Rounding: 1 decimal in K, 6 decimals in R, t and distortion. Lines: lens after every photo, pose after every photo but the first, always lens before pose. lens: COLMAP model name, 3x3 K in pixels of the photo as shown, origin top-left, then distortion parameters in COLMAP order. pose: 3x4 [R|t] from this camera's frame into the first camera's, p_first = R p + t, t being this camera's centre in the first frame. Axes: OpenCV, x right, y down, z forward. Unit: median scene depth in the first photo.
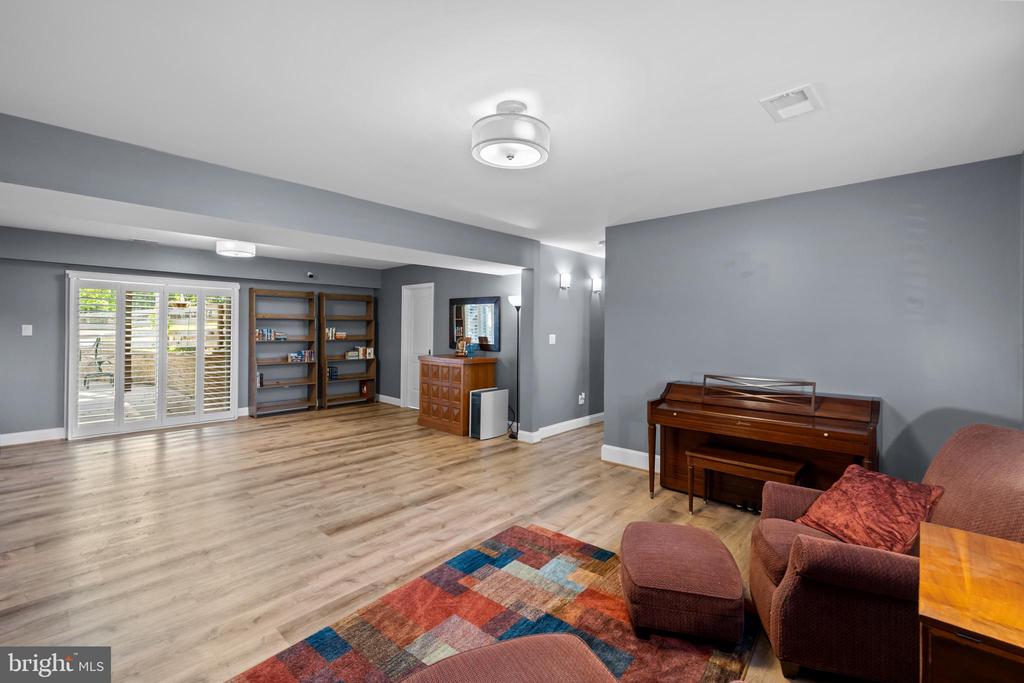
lens RADIAL K [[444.2, 0, 511.5], [0, 444.2, 332.4], [0, 0, 1]] dist [0.001116, -0.000020]
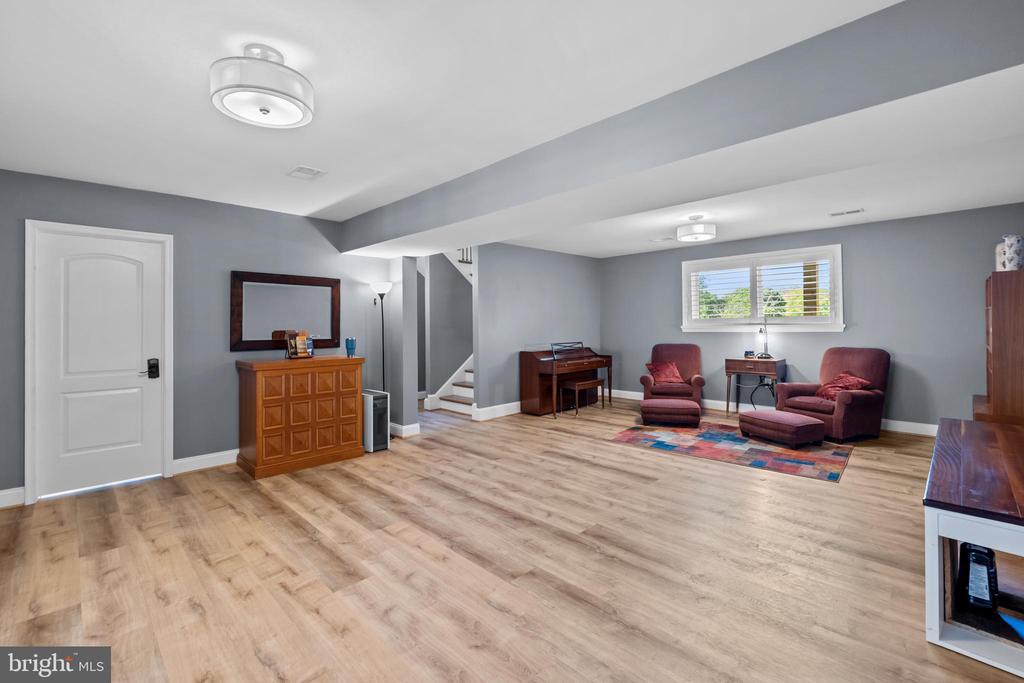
lens RADIAL K [[444.2, 0, 499.4], [0, 444.2, 321.5], [0, 0, 1]] dist [0.001116, -0.000020]
pose [[0.057261, -0.002451, 0.998356, -1.343948], [0.014749, 0.999890, 0.001609, -0.001414], [-0.998250, 0.014633, 0.057291, 1.083636]]
